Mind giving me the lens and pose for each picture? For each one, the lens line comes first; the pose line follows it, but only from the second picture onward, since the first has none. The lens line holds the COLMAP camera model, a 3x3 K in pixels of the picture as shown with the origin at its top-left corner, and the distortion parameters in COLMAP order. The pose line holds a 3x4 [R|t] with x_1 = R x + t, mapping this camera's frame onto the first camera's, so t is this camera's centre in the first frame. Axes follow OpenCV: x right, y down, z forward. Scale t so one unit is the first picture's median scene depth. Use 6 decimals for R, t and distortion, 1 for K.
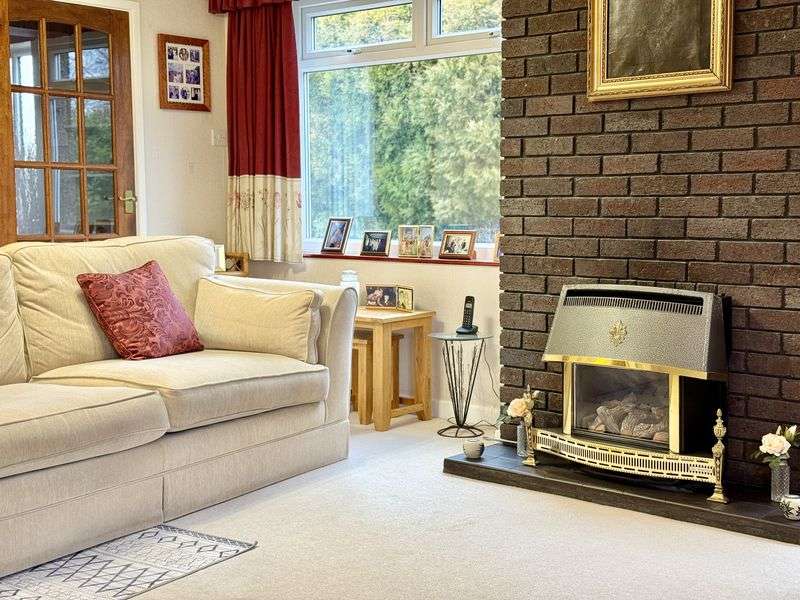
lens RADIAL K [[1104.0, 0, 401.1], [0, 1104.0, 301.8], [0, 0, 1]] dist [0.120167, 0.000000]
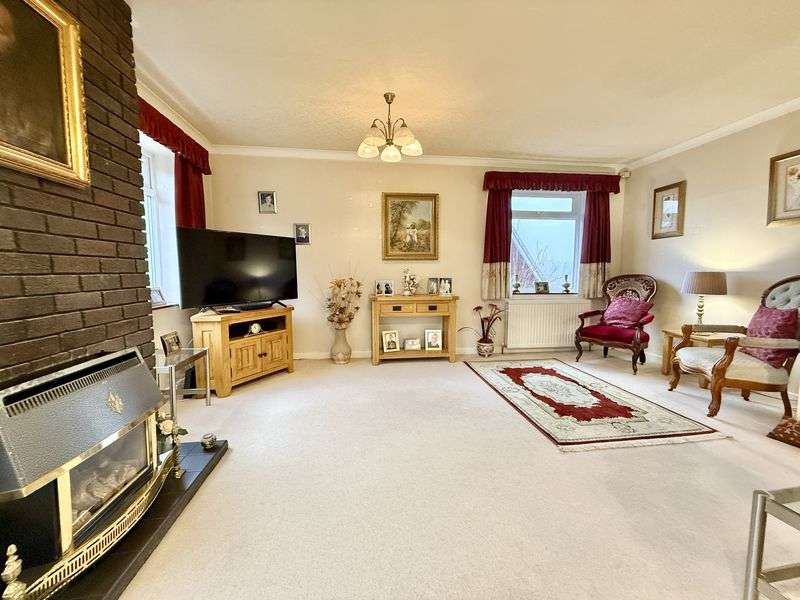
lens RADIAL K [[319.0, 0, 401.2], [0, 319.0, 296.3], [0, 0, 1]] dist [0.000578, -0.000140]
pose [[-0.741665, -0.048542, 0.669012, -0.179346], [0.066989, 0.987032, 0.145880, -0.086338], [-0.667417, 0.153011, -0.728795, 0.897289]]
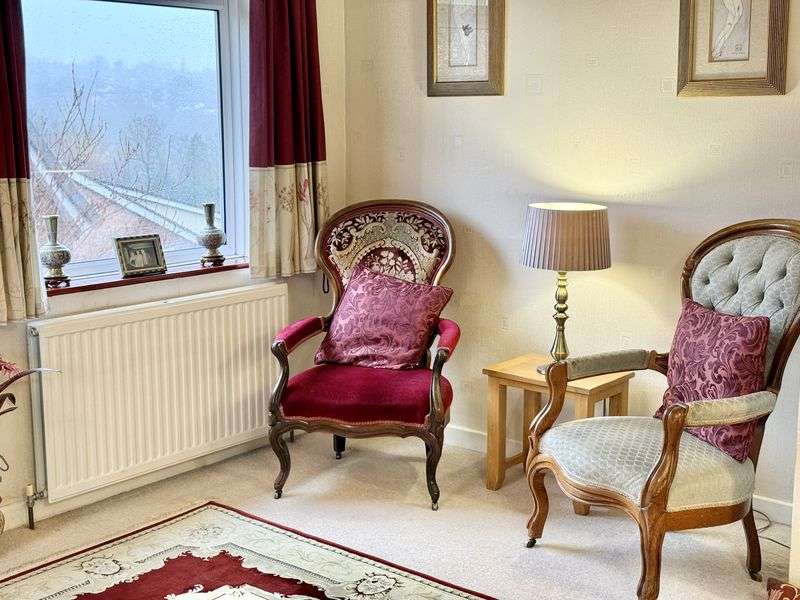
lens RADIAL K [[1104.0, 0, 399.4], [0, 1104.0, 300.5], [0, 0, 1]] dist [0.120167, 0.000000]
pose [[-0.999856, 0.005337, -0.016113, -0.102363], [0.000800, 0.963048, 0.269328, -0.132136], [0.016955, 0.269277, -0.962914, 0.857649]]
